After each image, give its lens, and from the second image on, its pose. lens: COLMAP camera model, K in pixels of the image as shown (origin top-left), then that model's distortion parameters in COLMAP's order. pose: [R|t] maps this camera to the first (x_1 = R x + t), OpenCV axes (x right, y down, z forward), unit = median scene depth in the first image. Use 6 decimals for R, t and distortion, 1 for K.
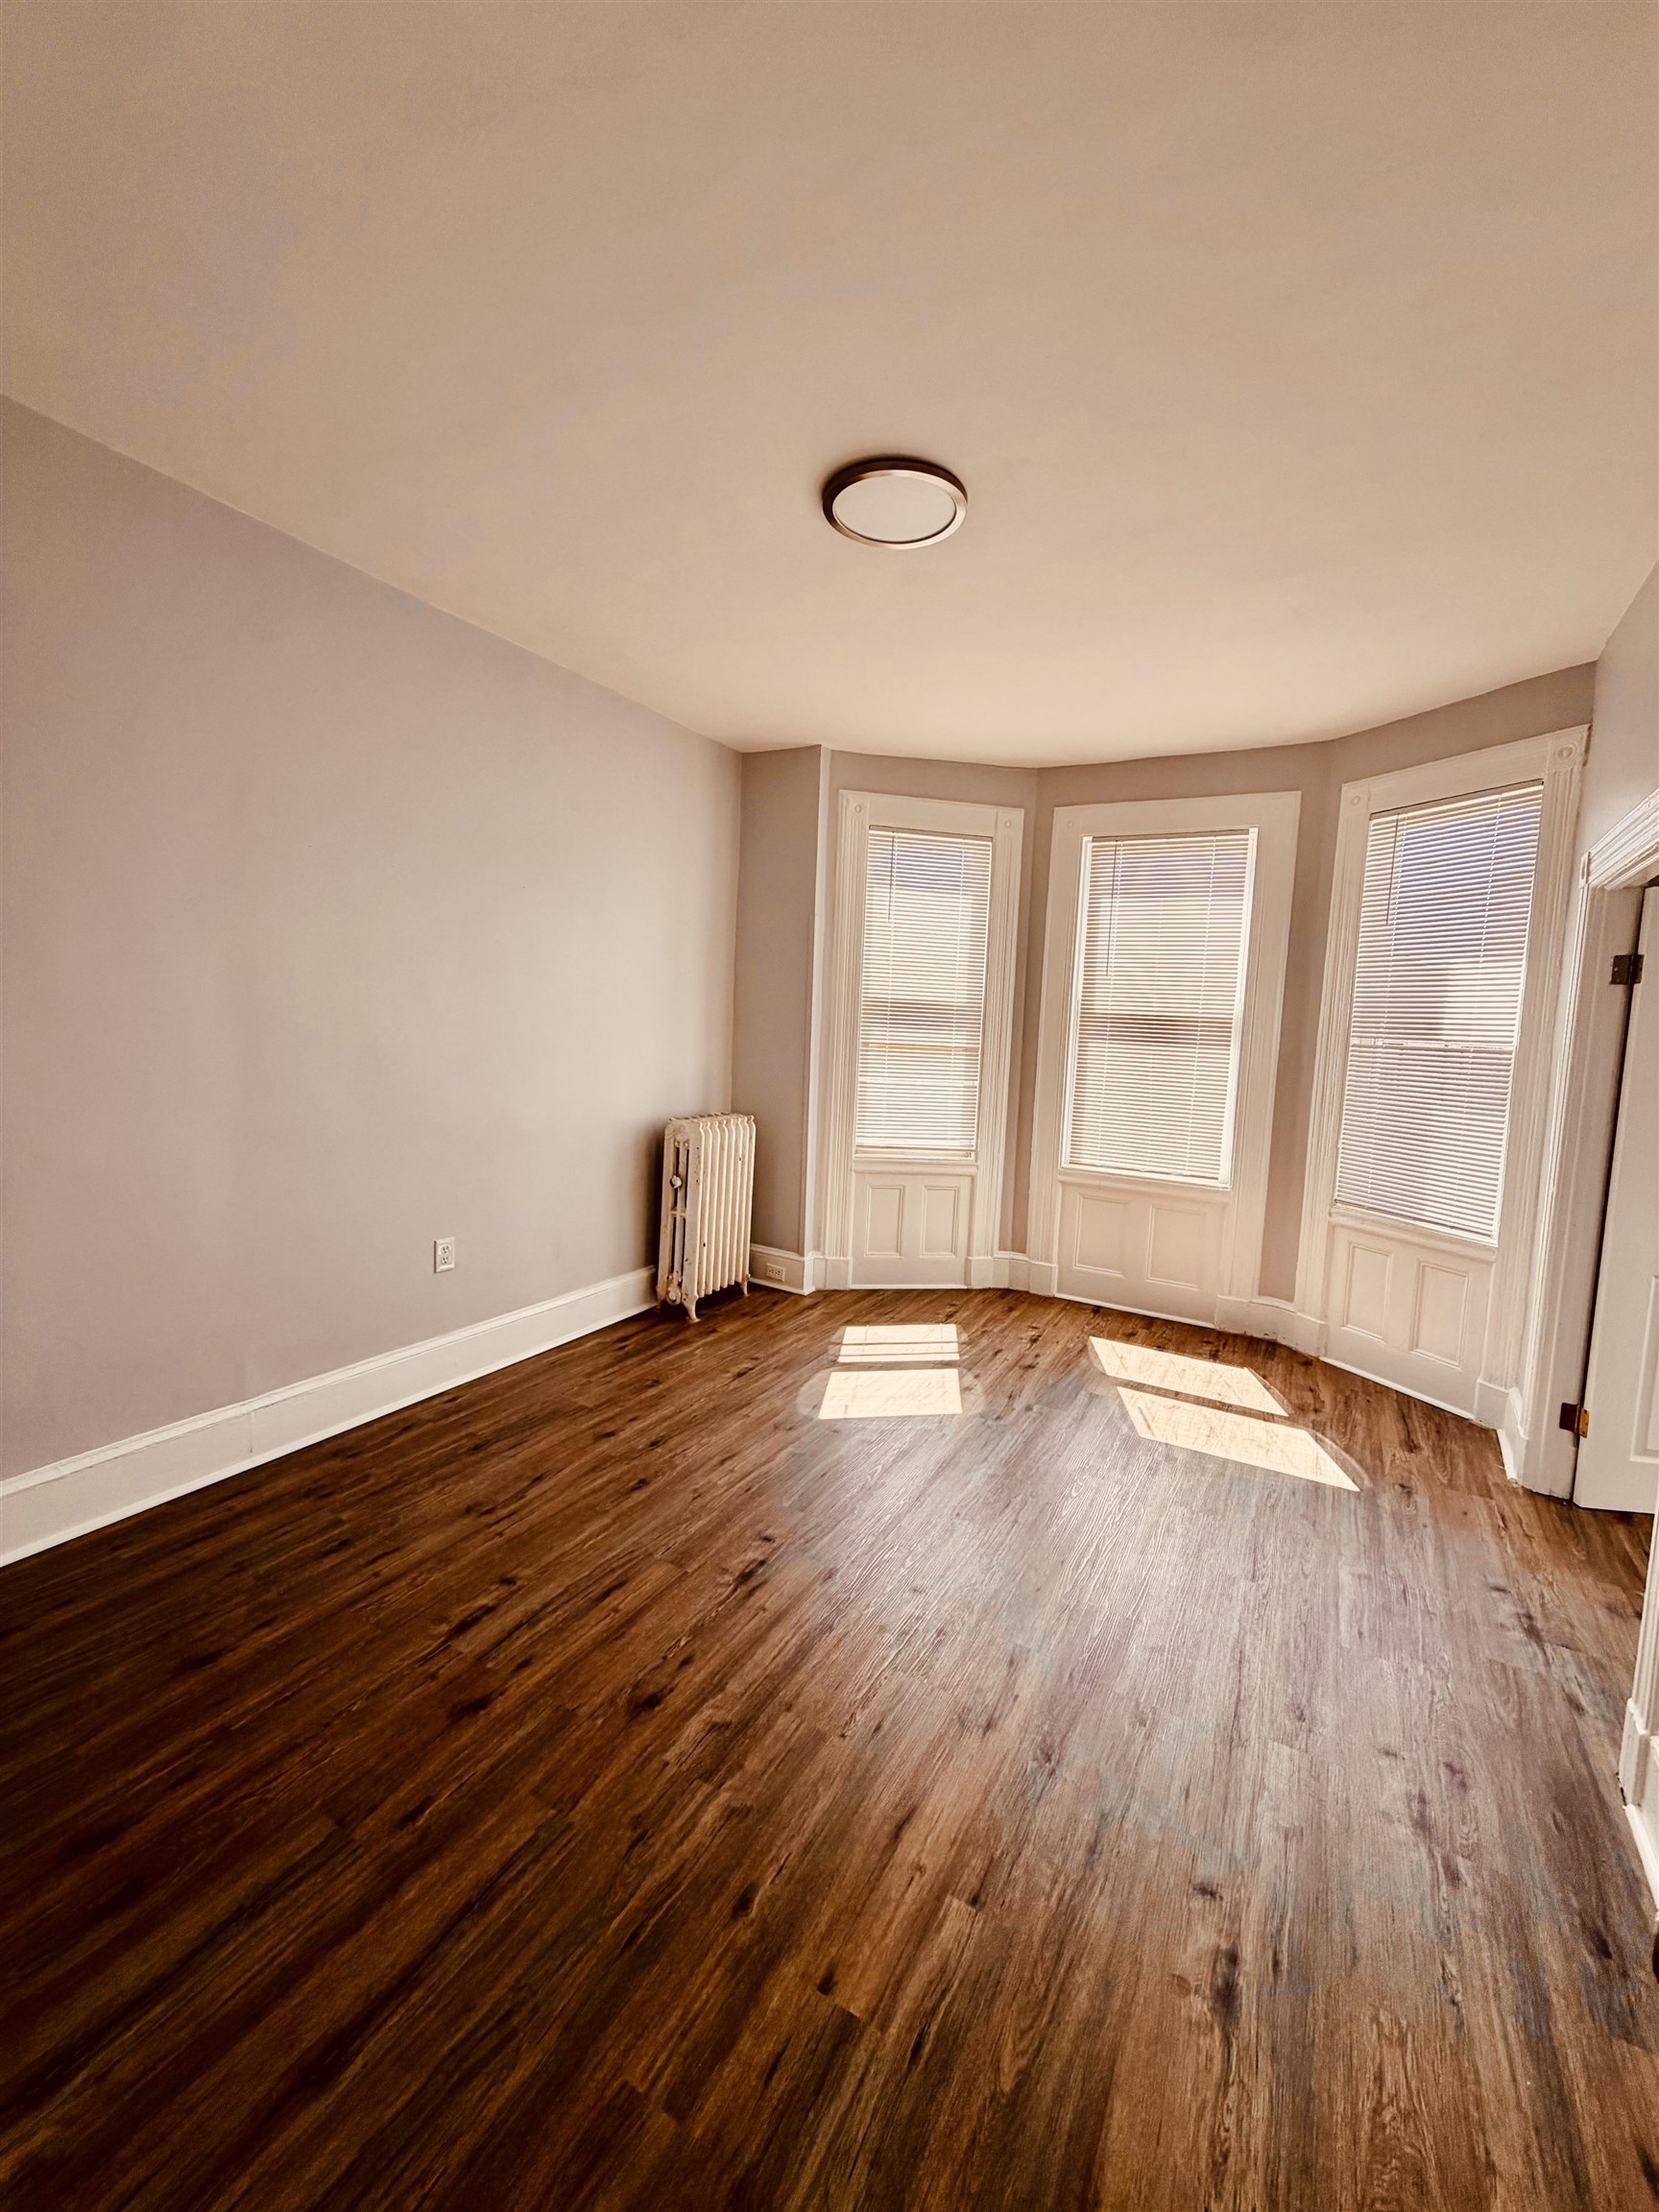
lens RADIAL K [[882.2, 0, 831.5], [0, 882.2, 1099.5], [0, 0, 1]] dist [0.000716, 0.000364]
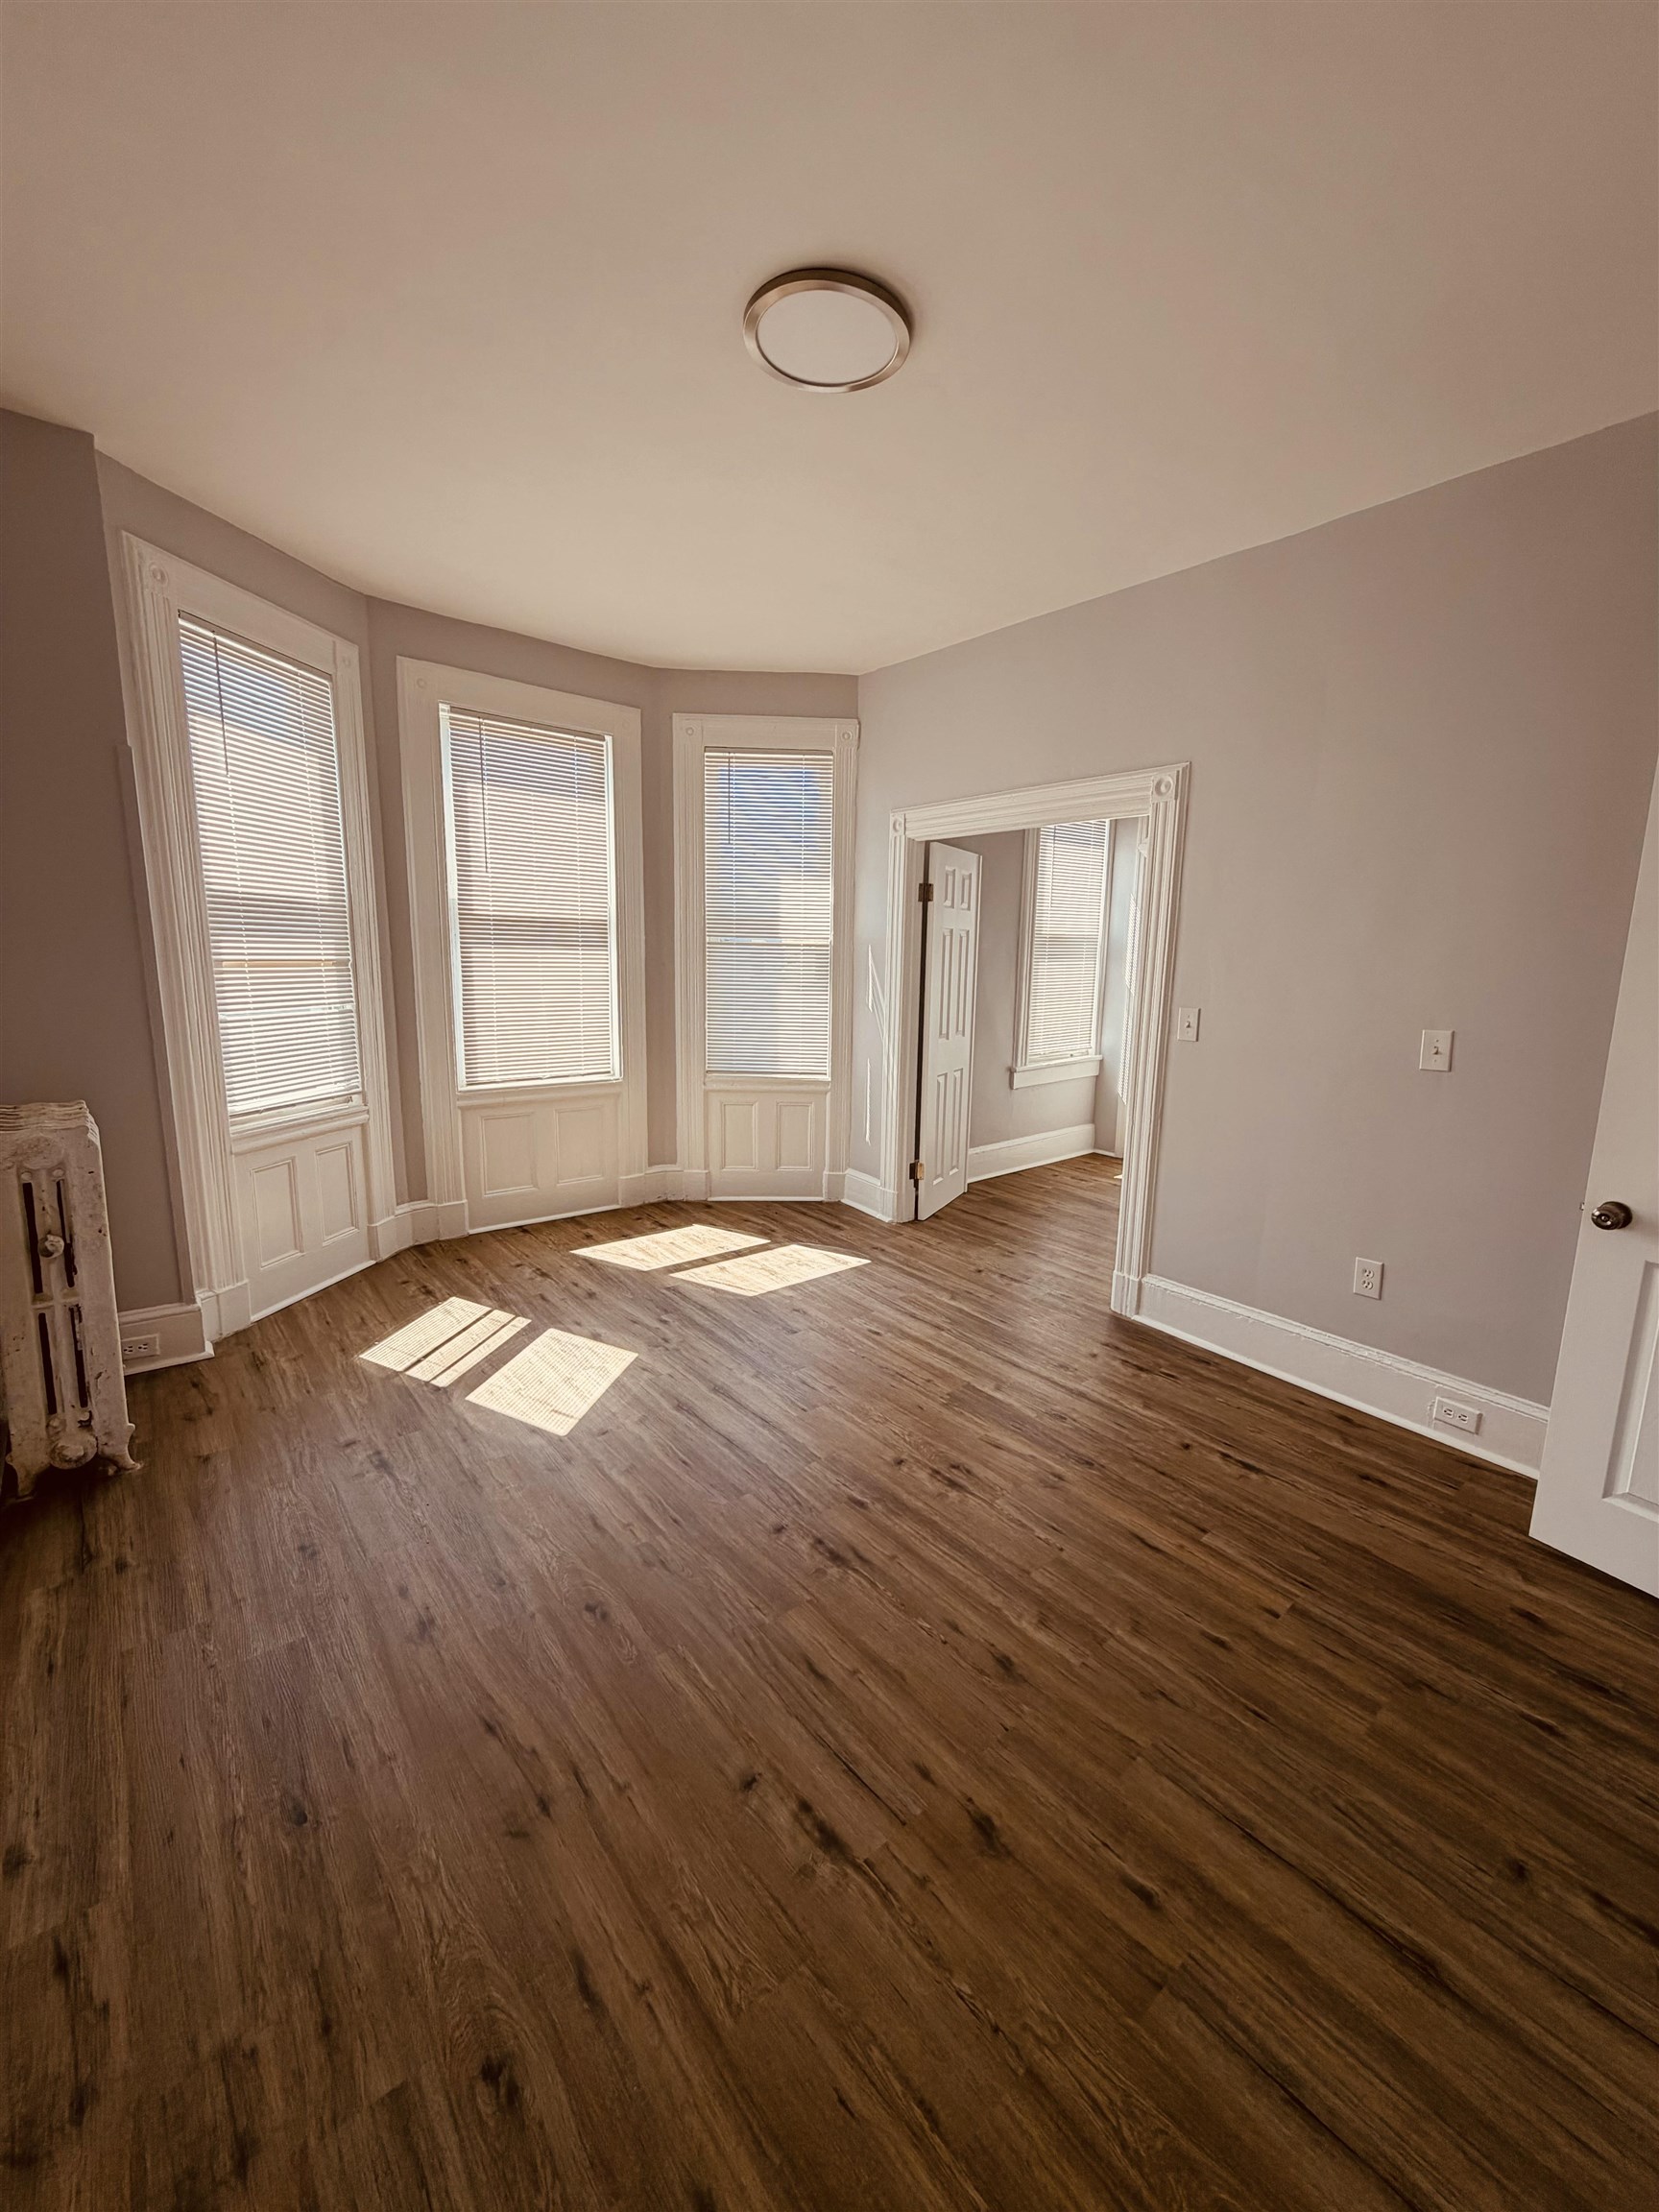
lens RADIAL K [[882.2, 0, 831.5], [0, 882.2, 1099.5], [0, 0, 1]] dist [0.000716, 0.000364]
pose [[0.358086, -0.193667, 0.913383, -0.538759], [0.076829, 0.981046, 0.177893, -0.056968], [-0.930522, 0.006473, 0.366178, 0.426085]]
